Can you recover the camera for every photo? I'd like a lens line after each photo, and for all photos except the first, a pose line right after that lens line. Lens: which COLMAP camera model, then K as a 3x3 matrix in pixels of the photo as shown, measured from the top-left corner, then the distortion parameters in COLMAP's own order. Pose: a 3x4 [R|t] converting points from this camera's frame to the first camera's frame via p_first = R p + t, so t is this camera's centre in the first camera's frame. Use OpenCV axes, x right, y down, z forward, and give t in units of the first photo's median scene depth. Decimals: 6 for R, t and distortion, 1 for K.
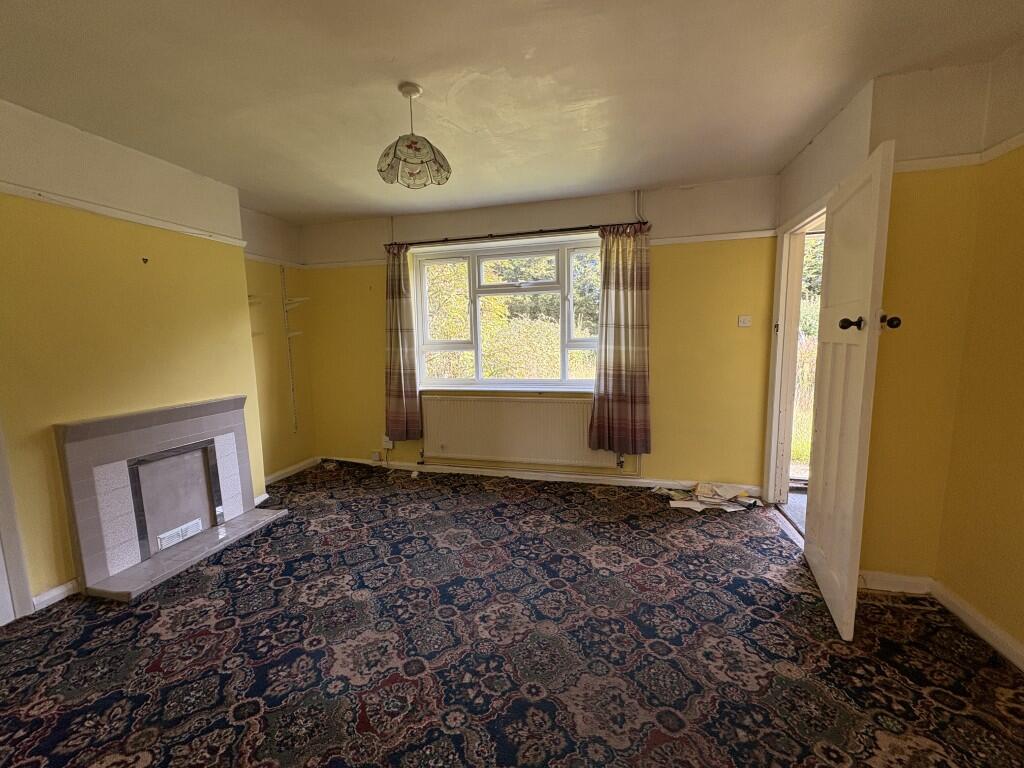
lens RADIAL K [[405.6, 0, 512.0], [0, 405.6, 384.0], [0, 0, 1]] dist [-0.001785, 0.000242]
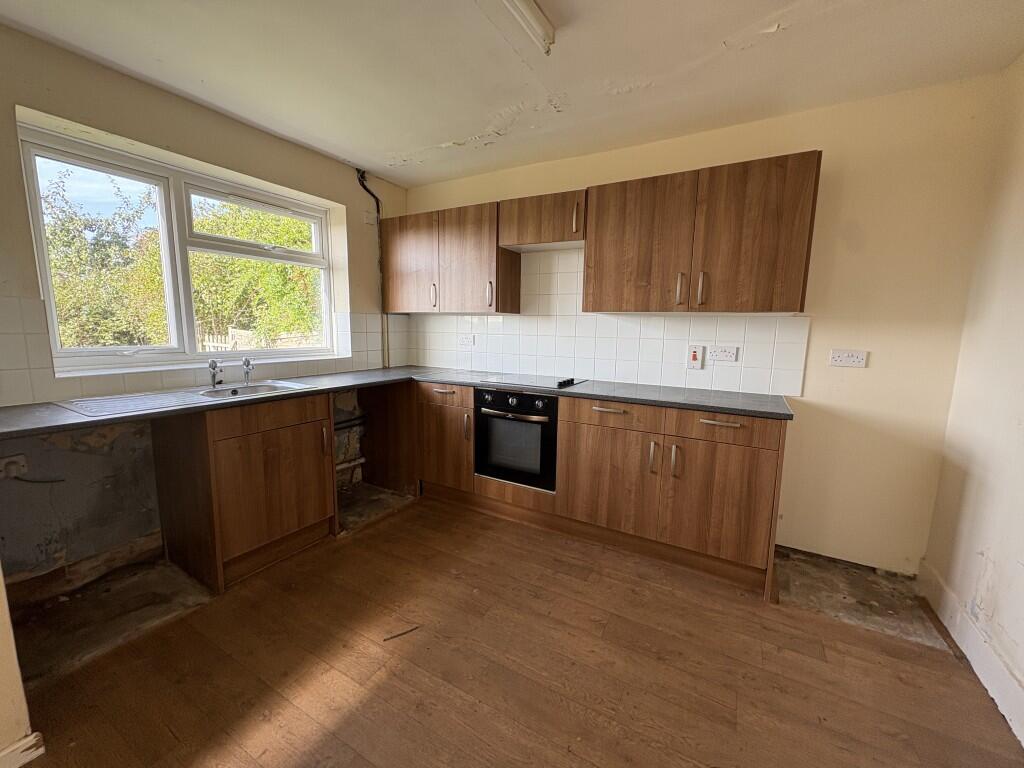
lens RADIAL K [[405.6, 0, 512.0], [0, 405.6, 384.0], [0, 0, 1]] dist [-0.001785, 0.000242]
pose [[0.257354, -0.111984, 0.959806, -0.858970], [0.090458, 0.991693, 0.091450, -0.043125], [-0.962074, 0.063288, 0.265346, 0.593005]]
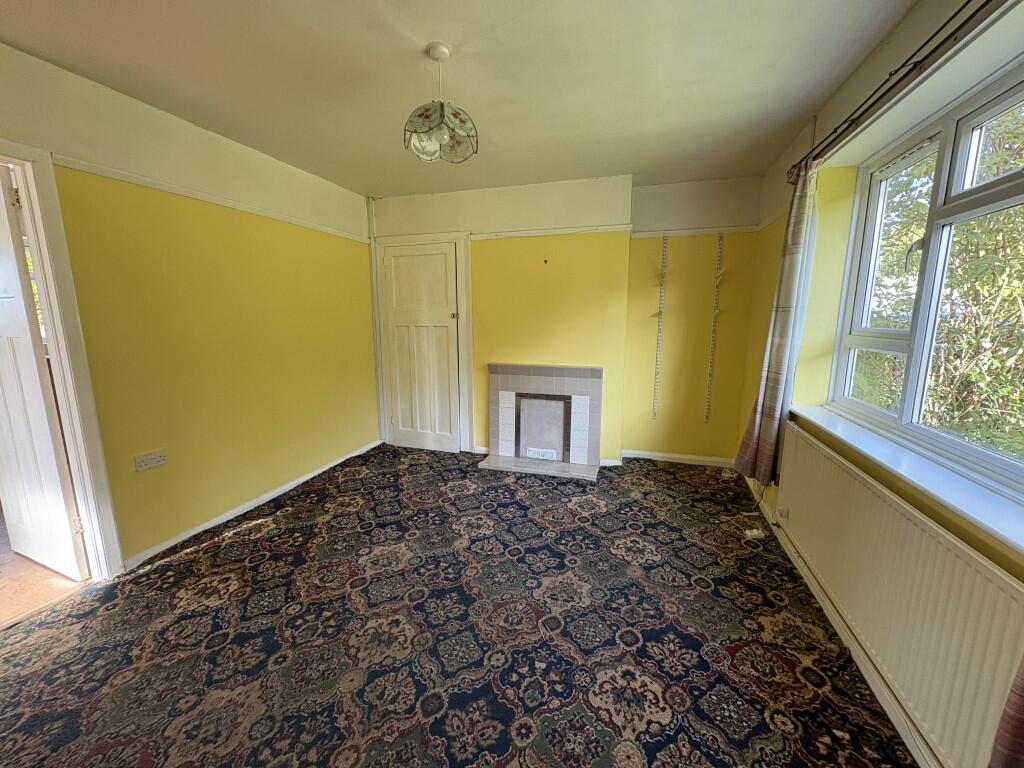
lens RADIAL K [[405.6, 0, 512.0], [0, 405.6, 384.0], [0, 0, 1]] dist [-0.001785, 0.000242]
pose [[-0.041626, 0.187514, -0.981380, 0.567897], [-0.116417, 0.974630, 0.191162, -0.137344], [0.992328, 0.122207, -0.018740, 0.928474]]
